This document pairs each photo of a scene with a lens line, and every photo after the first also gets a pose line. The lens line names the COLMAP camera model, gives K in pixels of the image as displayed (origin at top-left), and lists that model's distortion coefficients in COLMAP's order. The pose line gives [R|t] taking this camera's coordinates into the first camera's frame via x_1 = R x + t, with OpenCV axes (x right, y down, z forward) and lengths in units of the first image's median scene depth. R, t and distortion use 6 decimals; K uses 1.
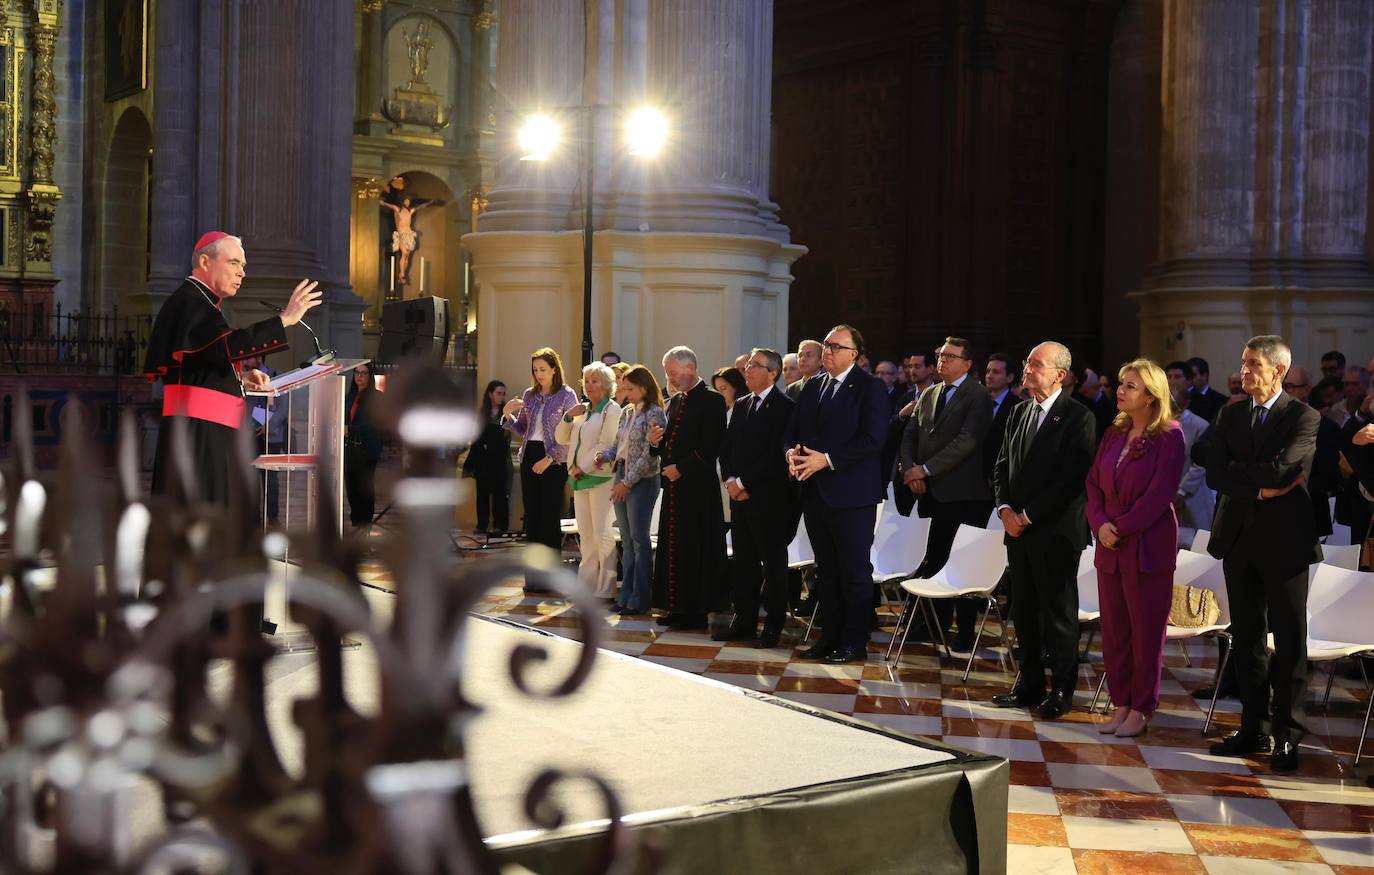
lens RADIAL K [[1632.0, 0, 657.5], [0, 1632.0, 401.8], [0, 0, 1]] dist [-0.000524, 0.000000]
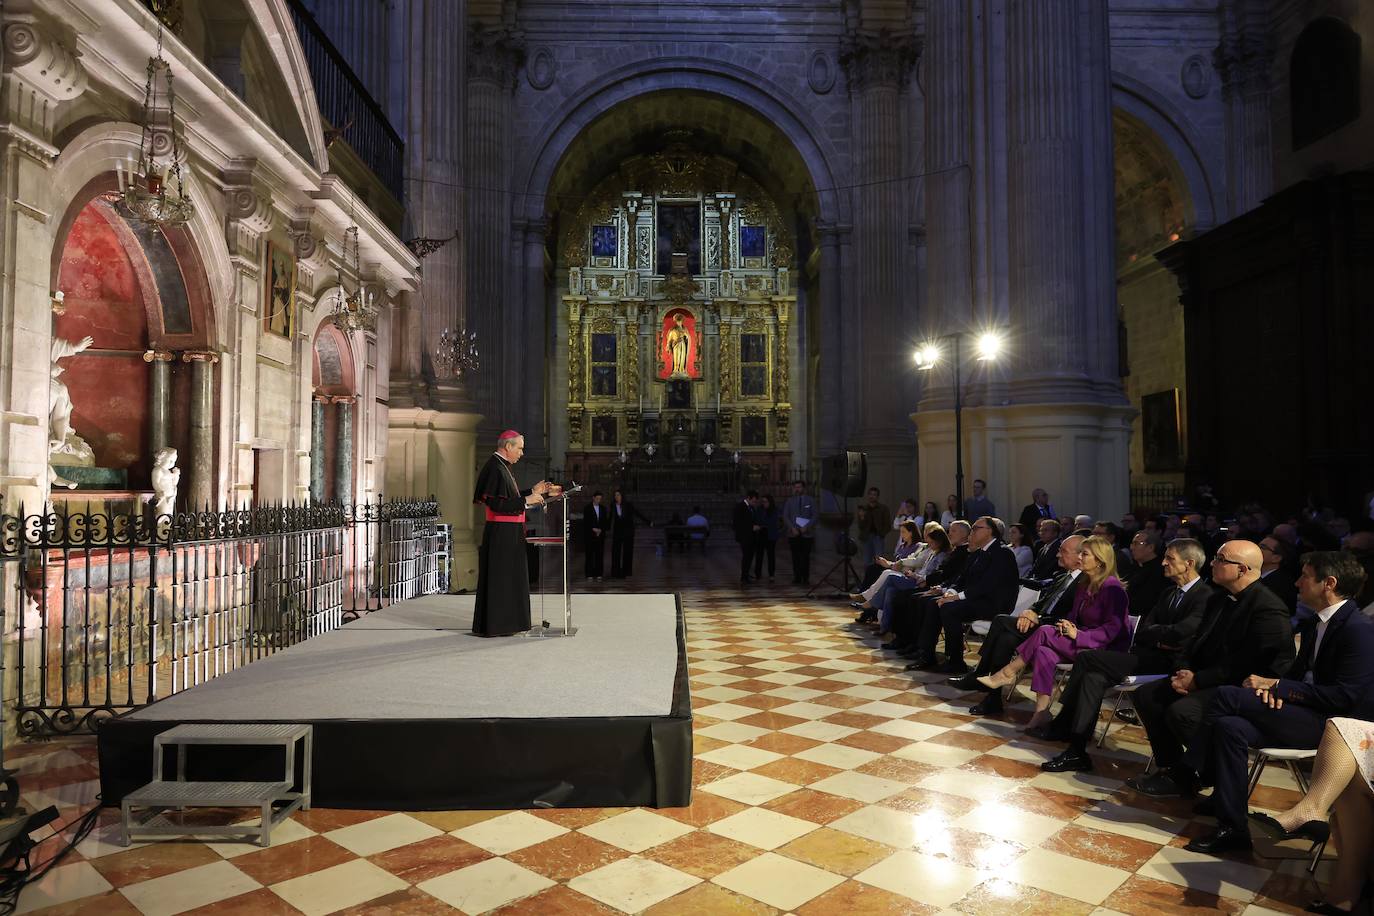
lens RADIAL K [[922.4, 0, 686.2], [0, 922.4, 456.9], [0, 0, 1]] dist [0.002769, -0.003569]
pose [[0.828888, -0.048413, -0.557316, 0.166615], [0.013007, 0.997647, -0.067320, 0.003327], [0.559263, 0.048552, 0.827567, 0.044458]]
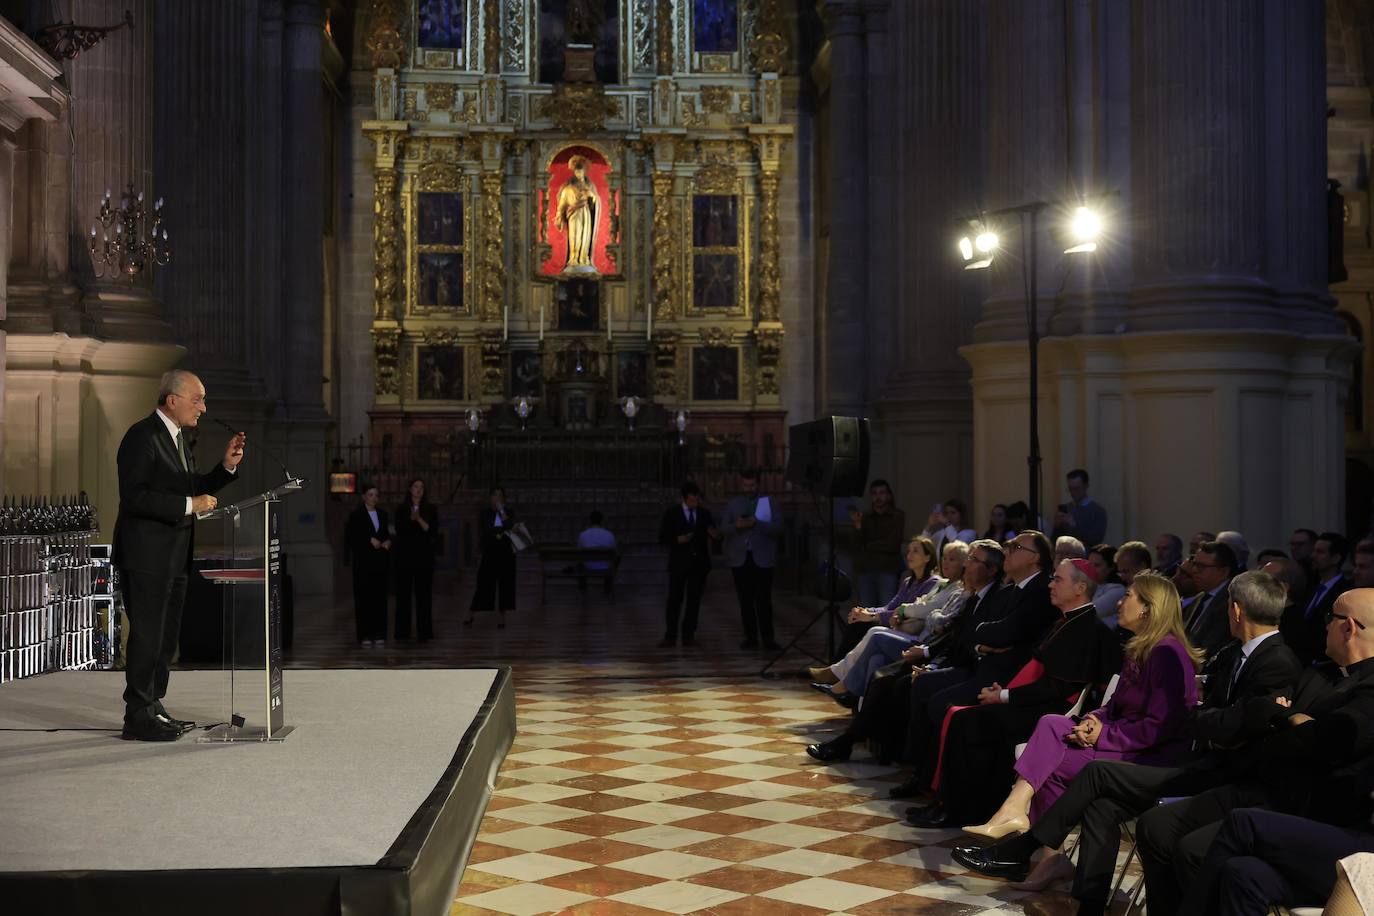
lens RADIAL K [[1726.5, 0, 680.7], [0, 1726.5, 454.7], [0, 0, 1]] dist [0.001507, 0.000000]
pose [[0.844780, -0.034640, -0.533991, 0.208115], [0.012383, 0.998901, -0.045208, 0.002846], [0.534970, 0.031578, 0.844281, 0.039861]]
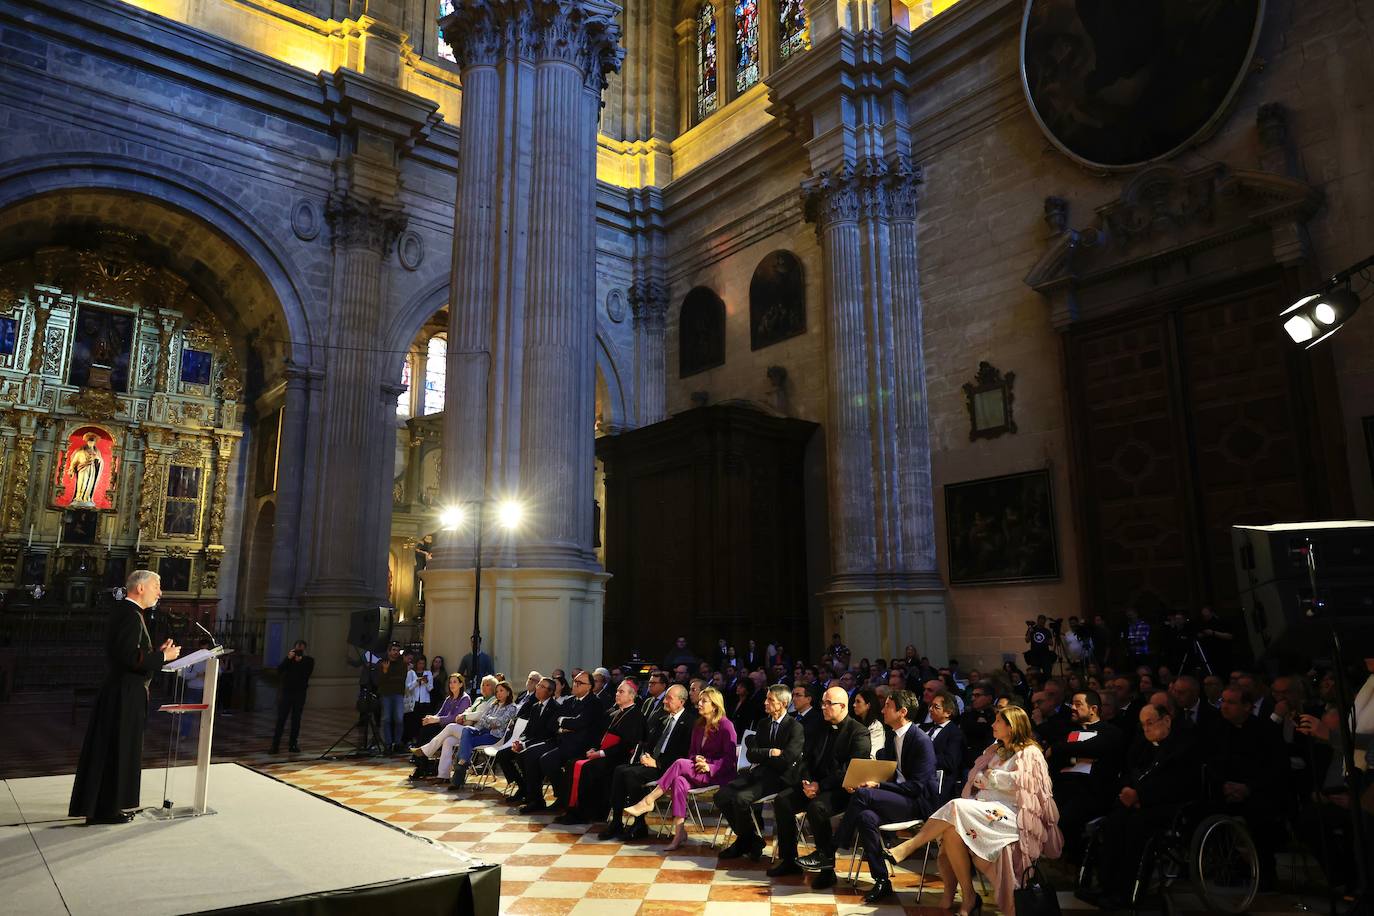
lens RADIAL K [[922.4, 0, 681.5], [0, 922.4, 457.4], [0, 0, 1]] dist [0.002769, -0.003569]
pose [[0.997855, -0.012733, 0.064219, 0.079385], [0.026074, 0.977046, -0.211425, -0.001405], [-0.060053, 0.212645, 0.975282, -0.029245]]
